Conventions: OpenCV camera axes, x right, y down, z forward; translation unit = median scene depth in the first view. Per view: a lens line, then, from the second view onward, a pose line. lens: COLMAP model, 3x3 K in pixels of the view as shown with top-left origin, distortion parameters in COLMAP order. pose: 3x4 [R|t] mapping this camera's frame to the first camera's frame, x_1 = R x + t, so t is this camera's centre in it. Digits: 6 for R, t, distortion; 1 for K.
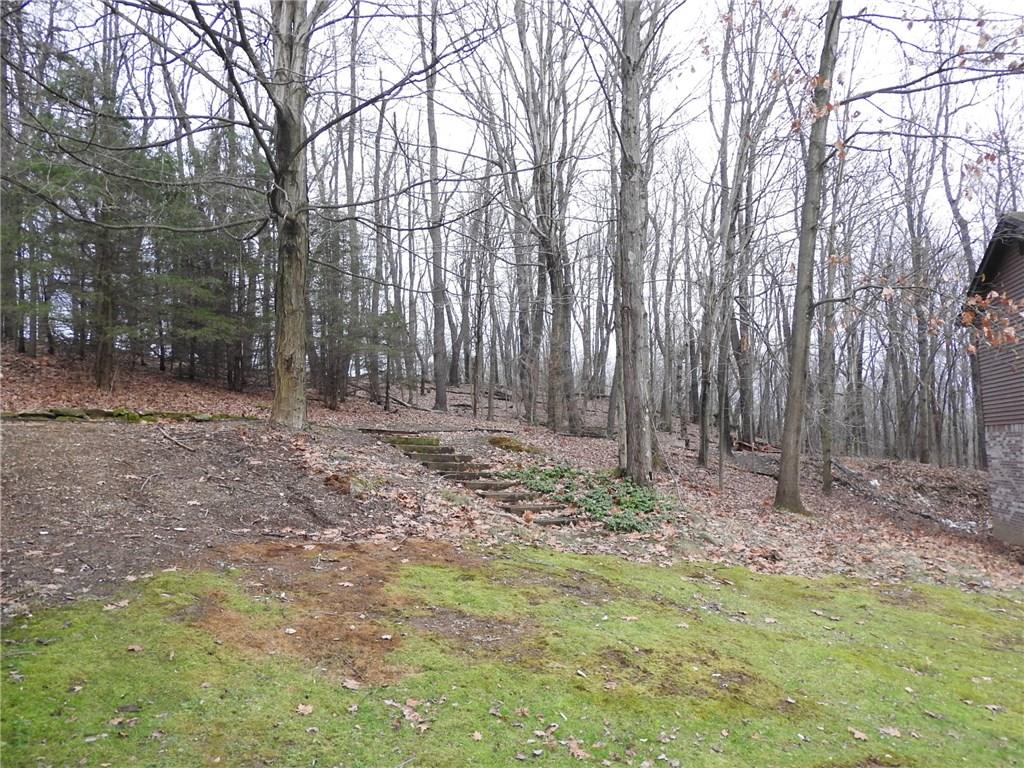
lens RADIAL K [[735.5, 0, 513.7], [0, 735.5, 380.7], [0, 0, 1]] dist [0.018687, -0.012657]
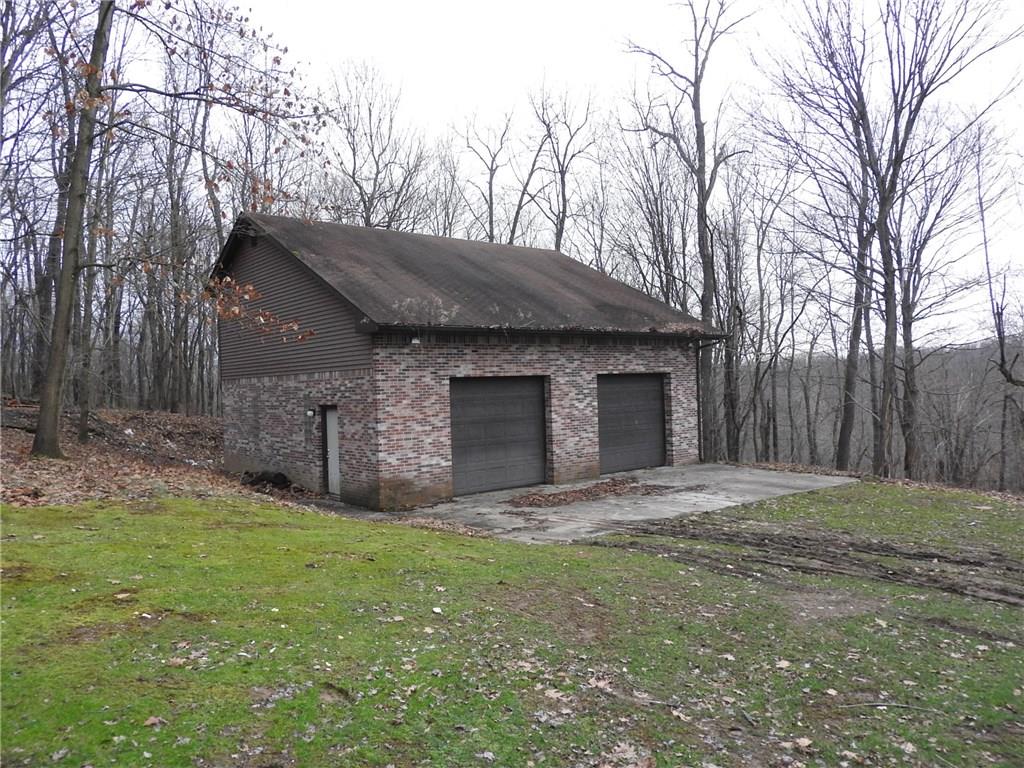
lens RADIAL K [[735.5, 0, 514.8], [0, 735.5, 382.9], [0, 0, 1]] dist [0.018687, -0.012657]
pose [[0.593964, 0.006945, 0.804461, -0.072734], [-0.058240, 0.997710, 0.034388, -0.005592], [-0.802380, -0.067277, 0.593009, -0.142710]]
